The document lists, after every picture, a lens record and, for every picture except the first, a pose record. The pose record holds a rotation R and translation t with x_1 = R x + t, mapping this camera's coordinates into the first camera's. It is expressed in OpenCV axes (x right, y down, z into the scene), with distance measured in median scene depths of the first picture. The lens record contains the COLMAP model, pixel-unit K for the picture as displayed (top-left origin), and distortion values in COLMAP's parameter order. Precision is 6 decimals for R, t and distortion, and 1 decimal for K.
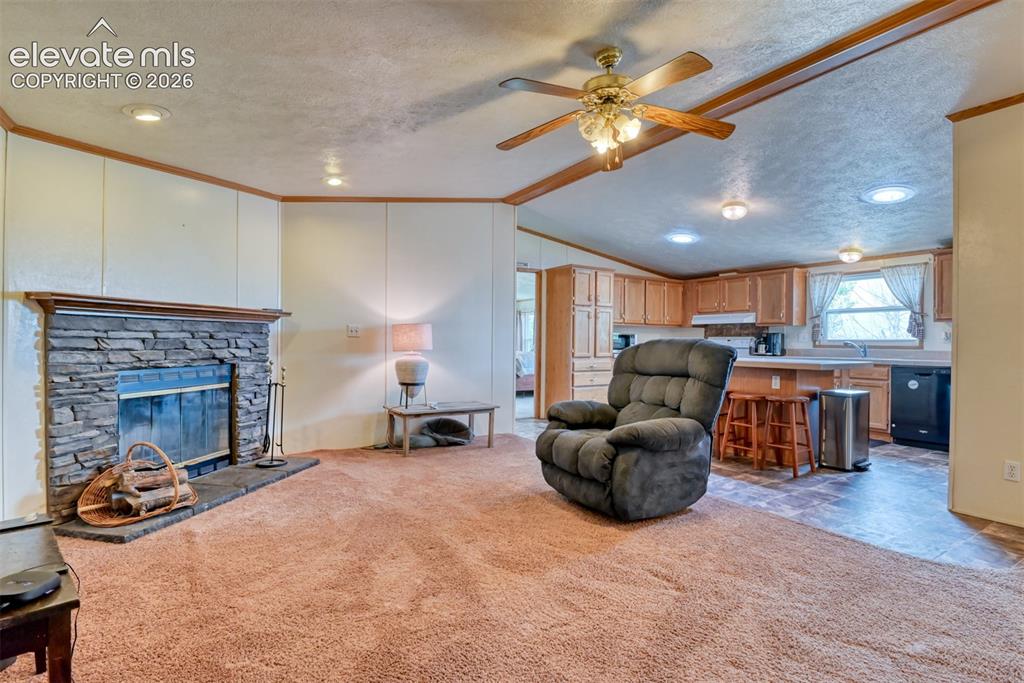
lens RADIAL K [[503.4, 0, 513.2], [0, 503.4, 344.4], [0, 0, 1]] dist [-0.015863, -0.000498]
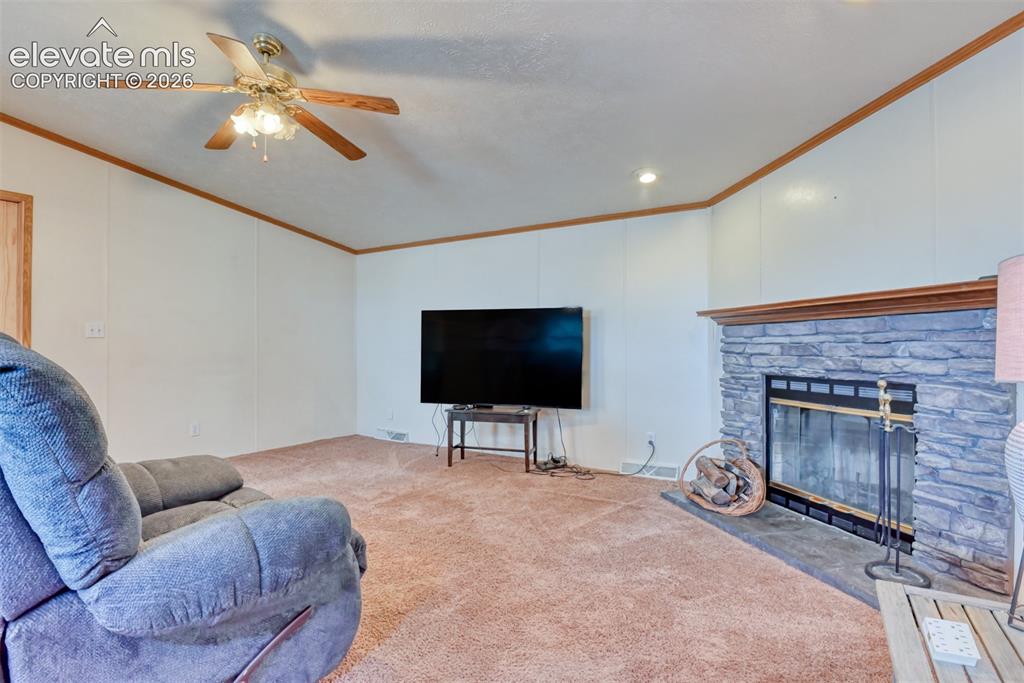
lens RADIAL K [[519.4, 0, 512.0], [0, 519.4, 341.5], [0, 0, 1]] dist [-0.001941, -0.000272]
pose [[-0.890785, -0.012001, -0.454266, 0.160580], [-0.010417, 0.999928, -0.005991, -0.003873], [0.454305, -0.000605, -0.890846, 1.503167]]
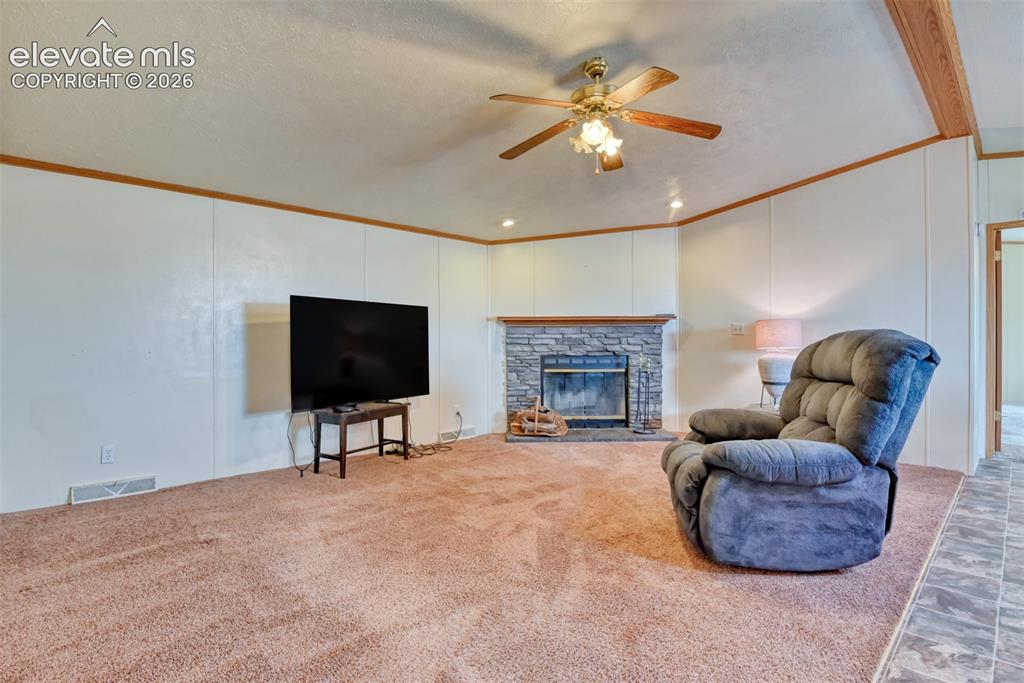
lens RADIAL K [[508.1, 0, 526.3], [0, 508.1, 341.0], [0, 0, 1]] dist [-0.002591, -0.000409]
pose [[0.235695, -0.006640, -0.971804, 0.863299], [-0.002498, 0.999969, -0.007438, 0.010281], [0.971824, 0.004181, 0.235671, 0.438462]]
